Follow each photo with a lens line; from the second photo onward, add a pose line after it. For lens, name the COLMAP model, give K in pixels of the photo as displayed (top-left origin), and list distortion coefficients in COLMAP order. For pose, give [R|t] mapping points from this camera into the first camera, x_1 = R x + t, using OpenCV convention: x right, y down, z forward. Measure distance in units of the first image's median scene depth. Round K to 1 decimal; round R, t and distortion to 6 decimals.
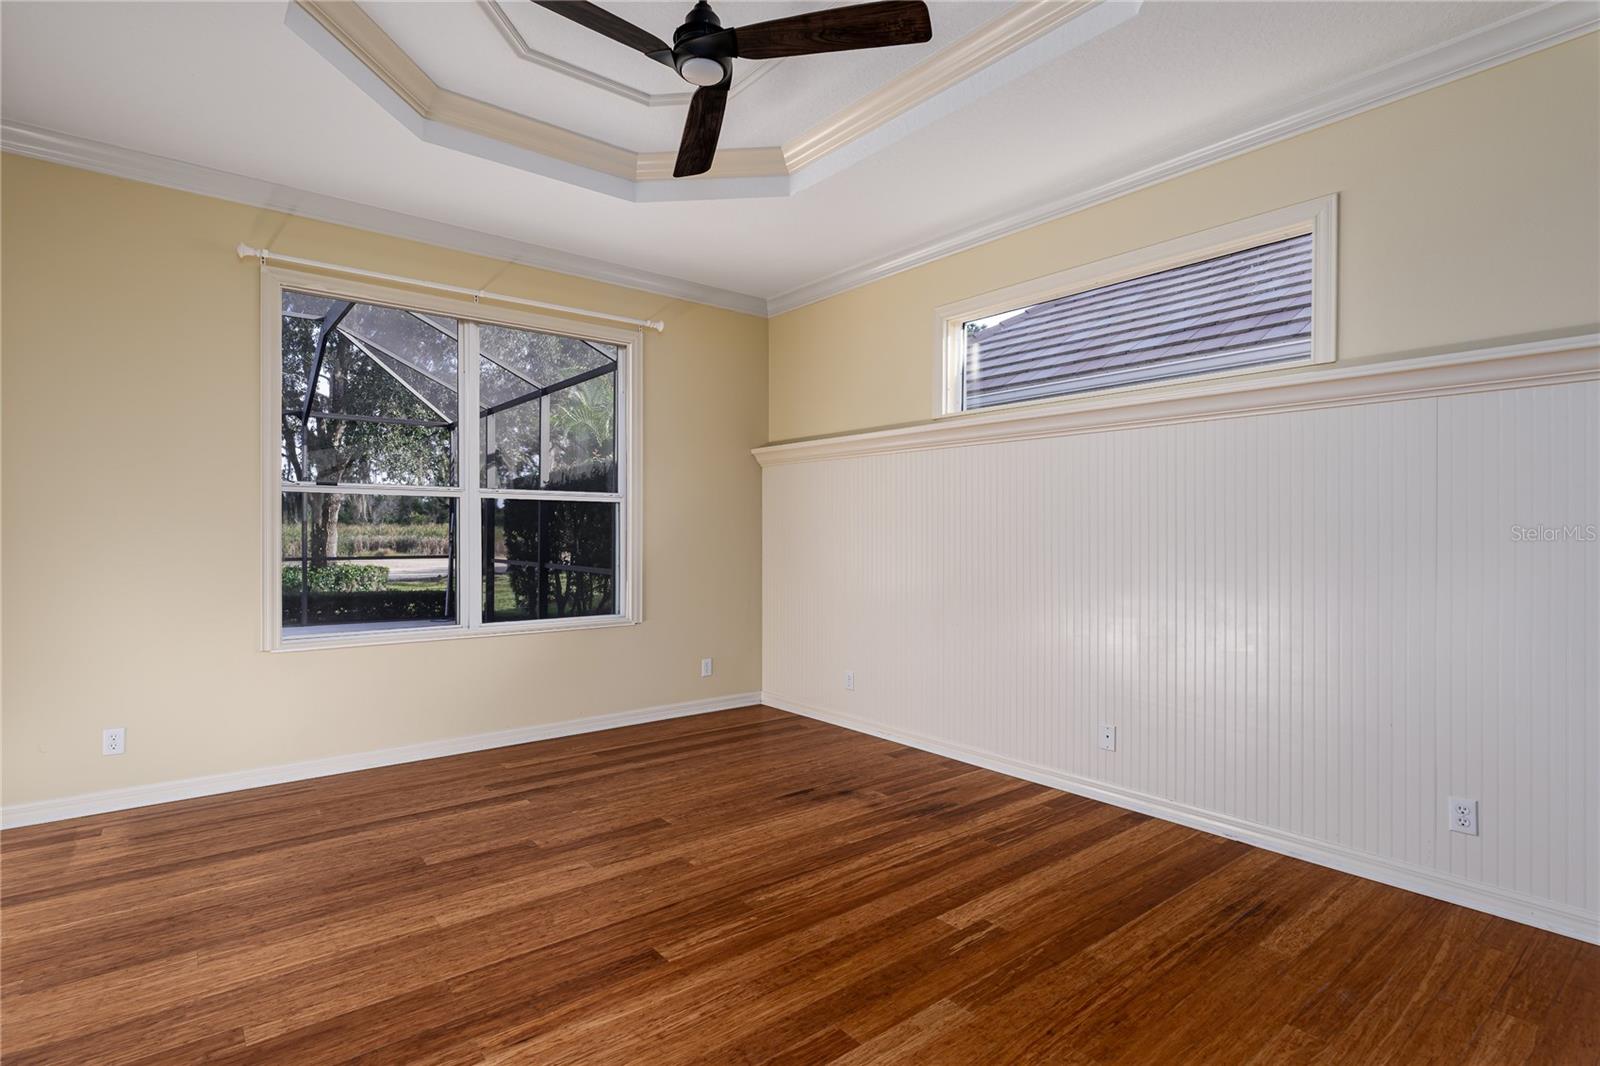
lens RADIAL K [[771.0, 0, 800.8], [0, 771.0, 525.8], [0, 0, 1]] dist [0.002221, -0.000233]
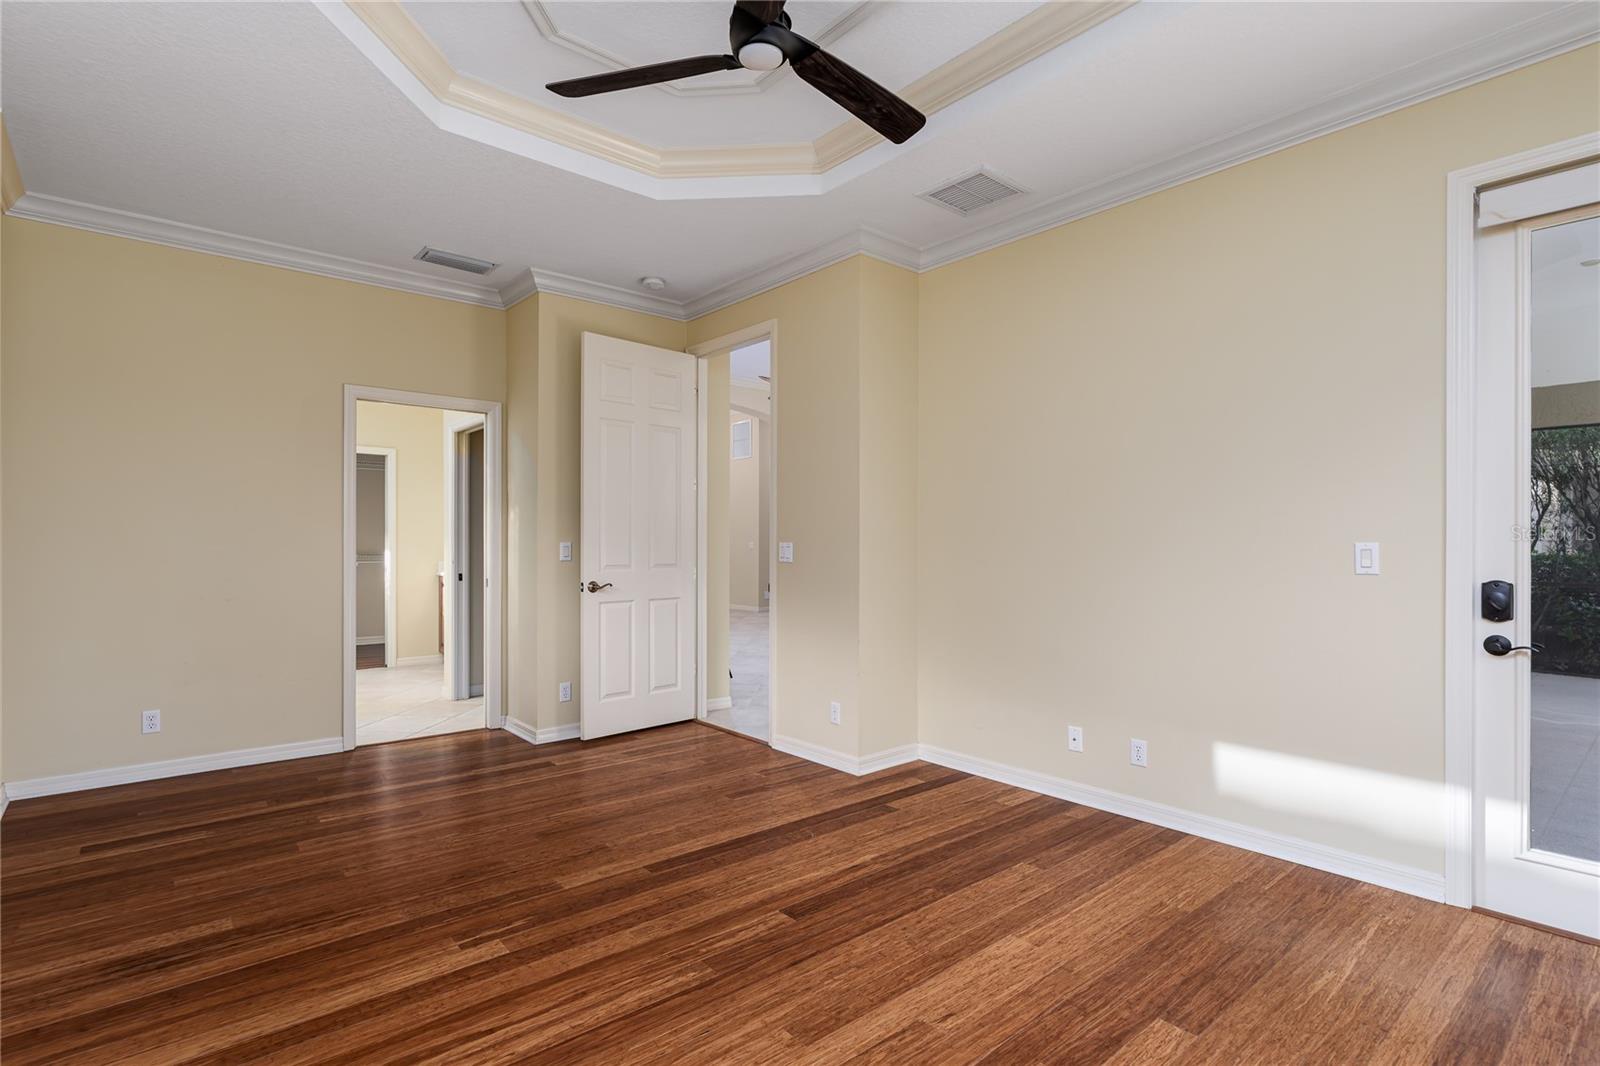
lens RADIAL K [[771.0, 0, 799.2], [0, 771.0, 537.8], [0, 0, 1]] dist [0.002221, -0.000233]
pose [[-0.999733, -0.005025, -0.022564, -0.163027], [-0.004796, 0.999936, -0.010203, 0.007681], [0.022614, -0.010092, -0.999693, 2.047518]]
